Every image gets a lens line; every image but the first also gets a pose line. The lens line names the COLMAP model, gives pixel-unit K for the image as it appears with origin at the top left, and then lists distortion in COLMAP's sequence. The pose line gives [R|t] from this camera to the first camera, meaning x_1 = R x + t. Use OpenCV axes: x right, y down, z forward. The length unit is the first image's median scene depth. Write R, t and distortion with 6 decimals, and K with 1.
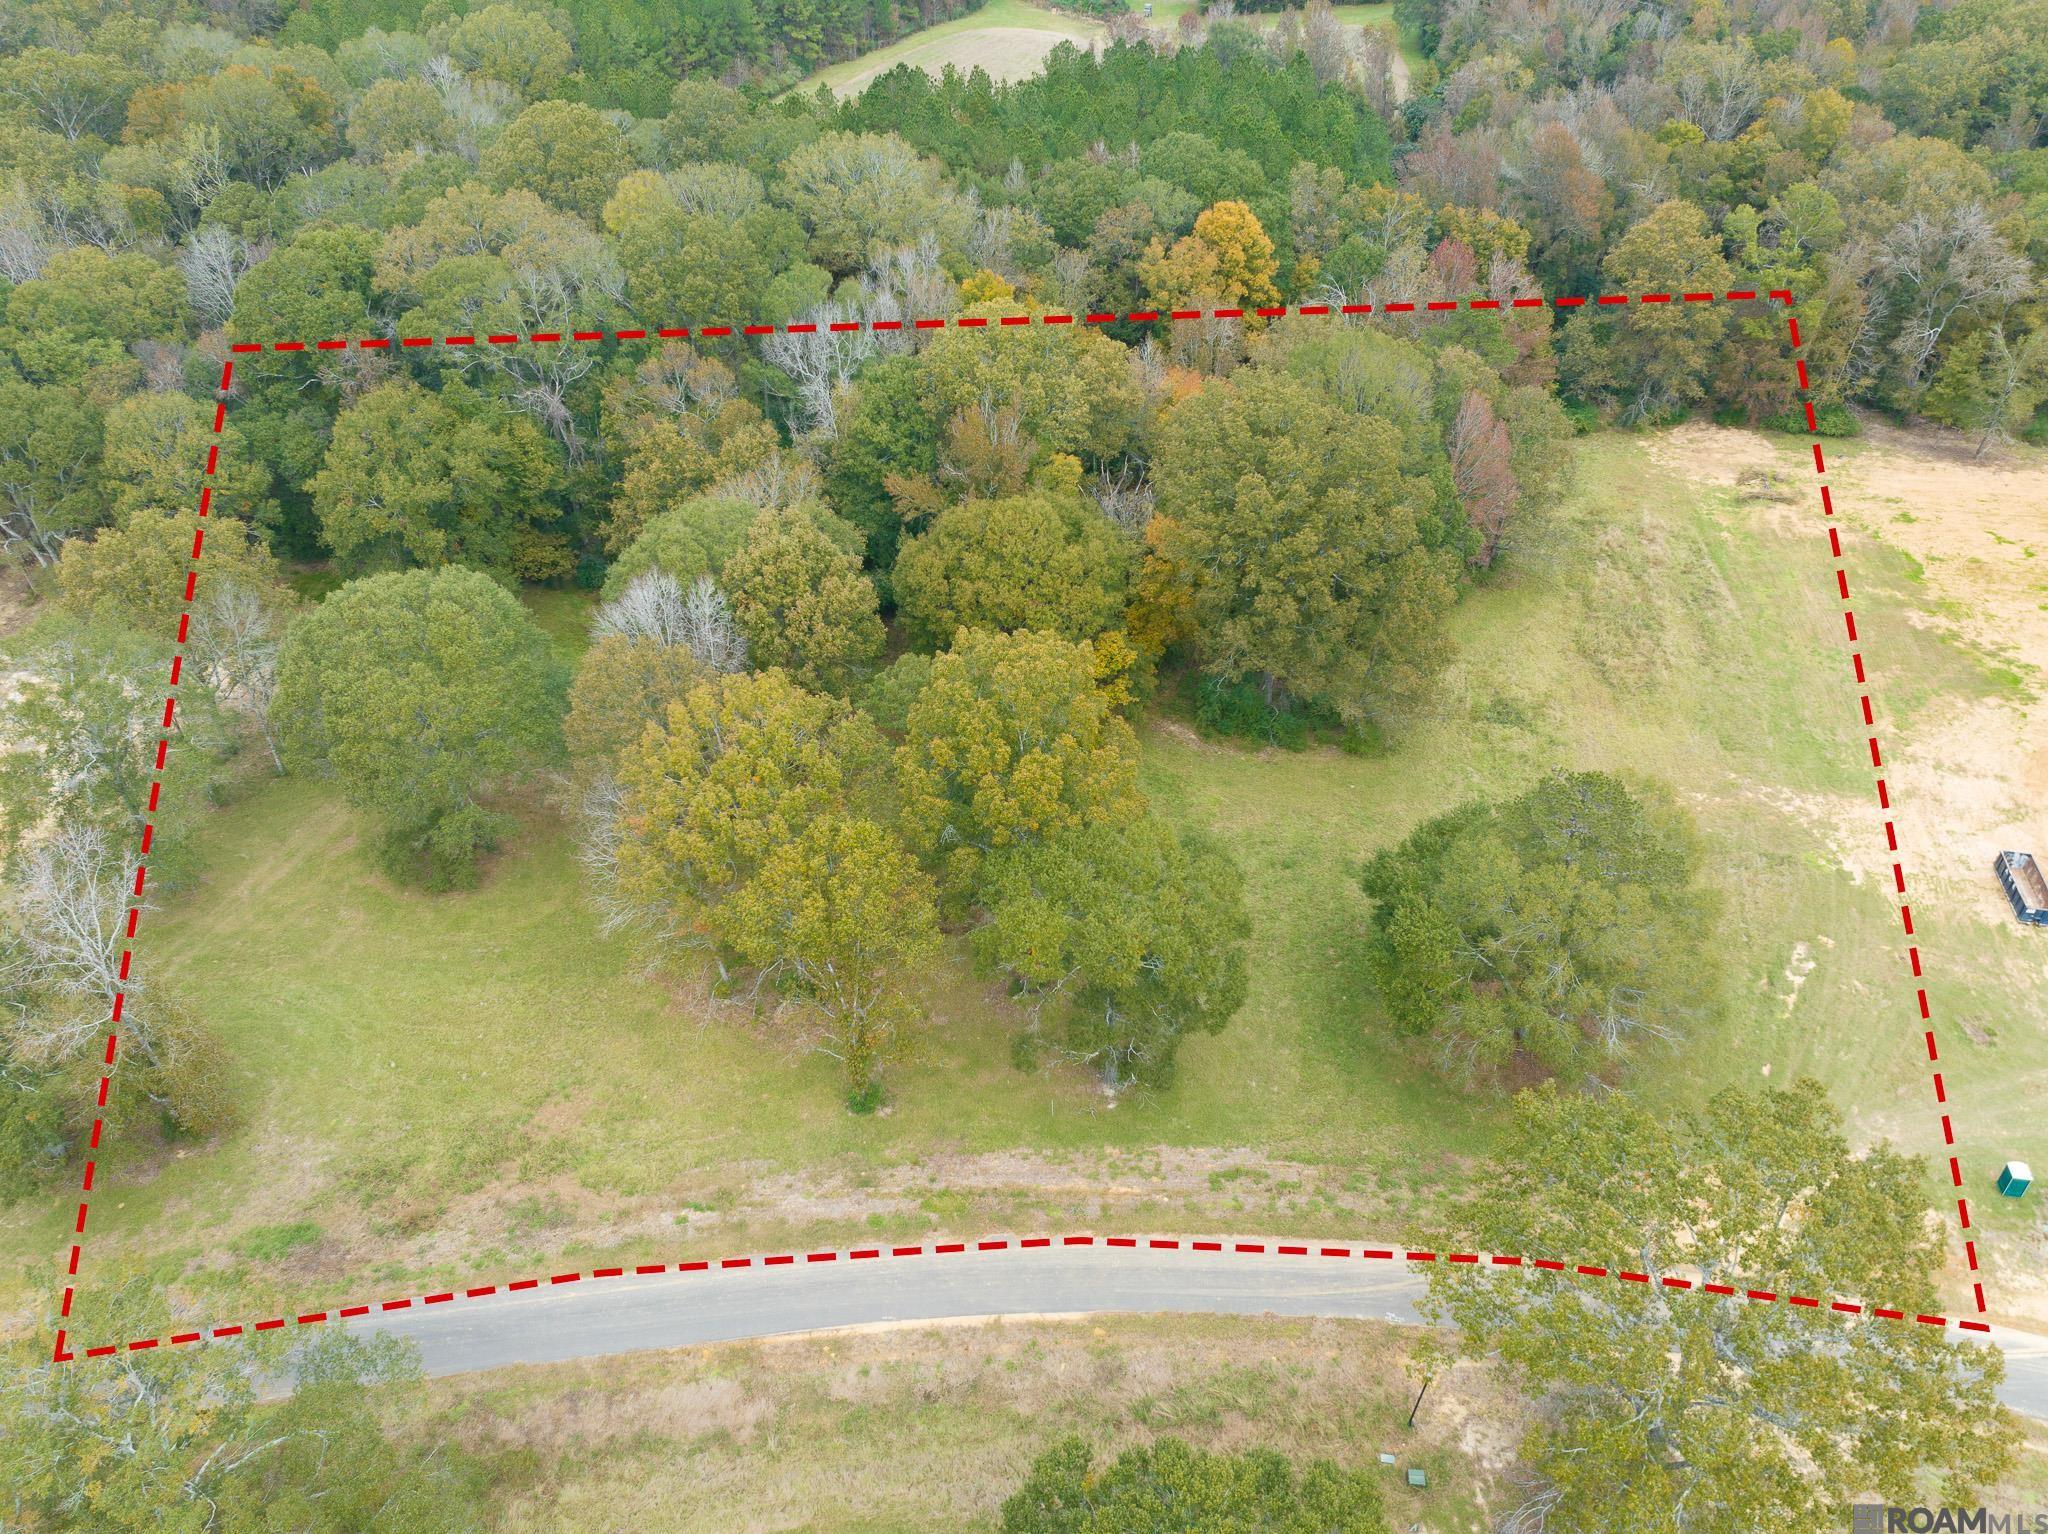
lens RADIAL K [[1455.3, 0, 1024.0], [0, 1455.3, 767.0], [0, 0, 1]] dist [-0.049926, 0.011477]
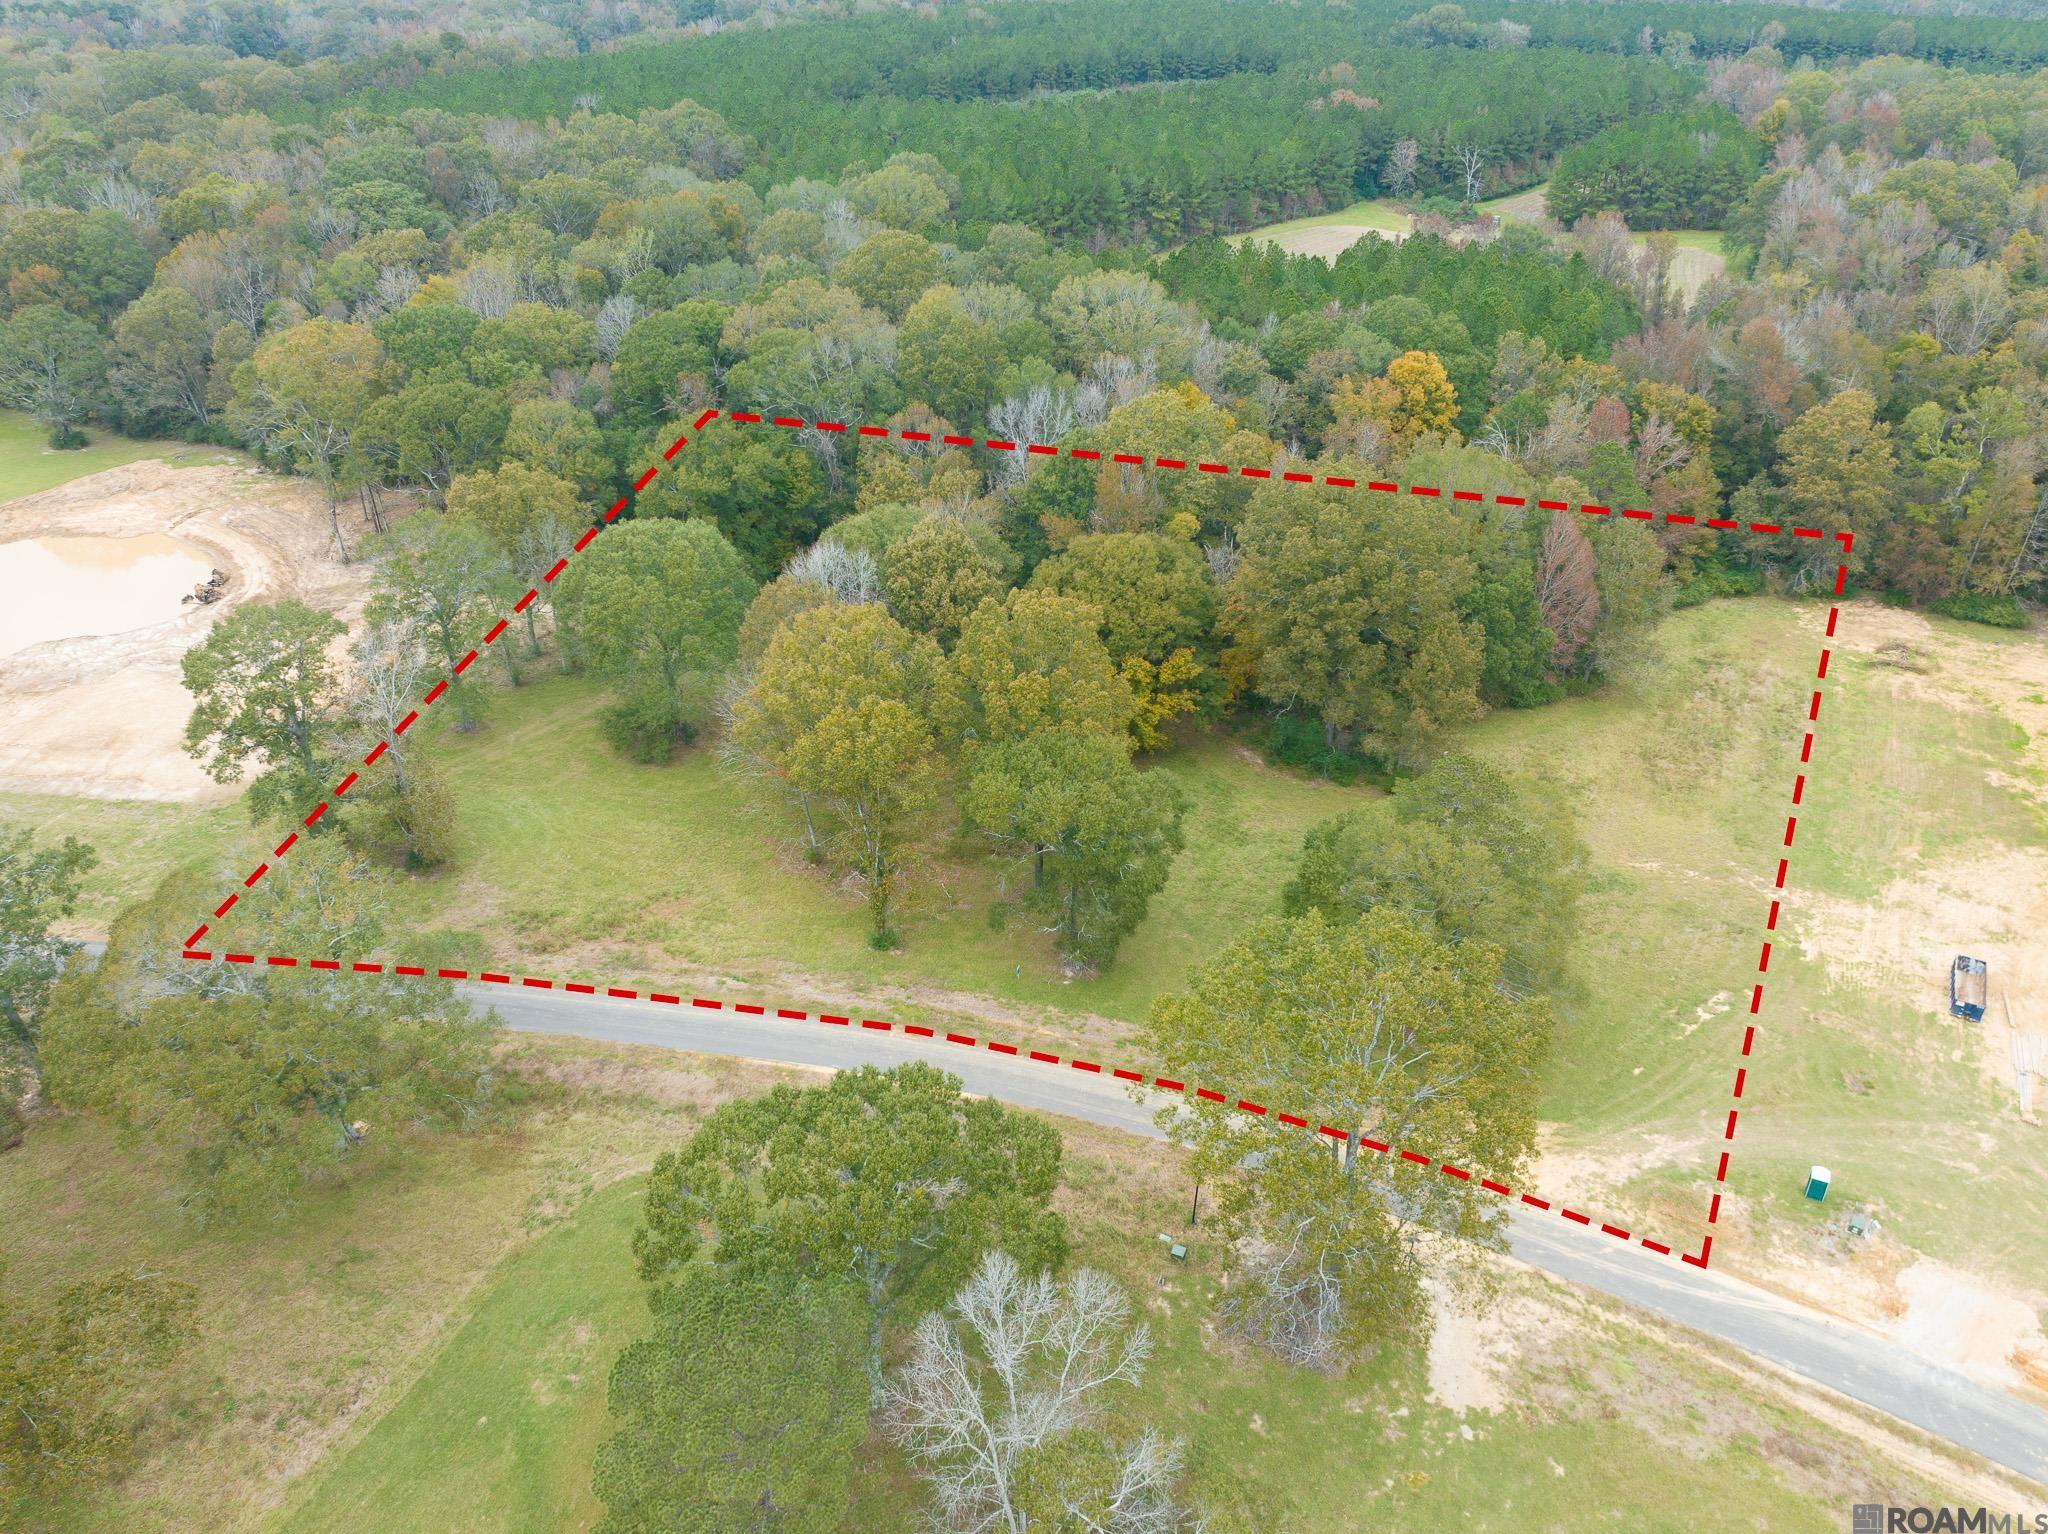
lens RADIAL K [[1455.3, 0, 1024.0], [0, 1455.3, 767.0], [0, 0, 1]] dist [-0.049926, 0.011477]
pose [[0.954727, 0.157974, -0.252073, 0.215786], [-0.188449, 0.976816, -0.101580, 0.129777], [0.230181, 0.144484, 0.962362, -0.162956]]
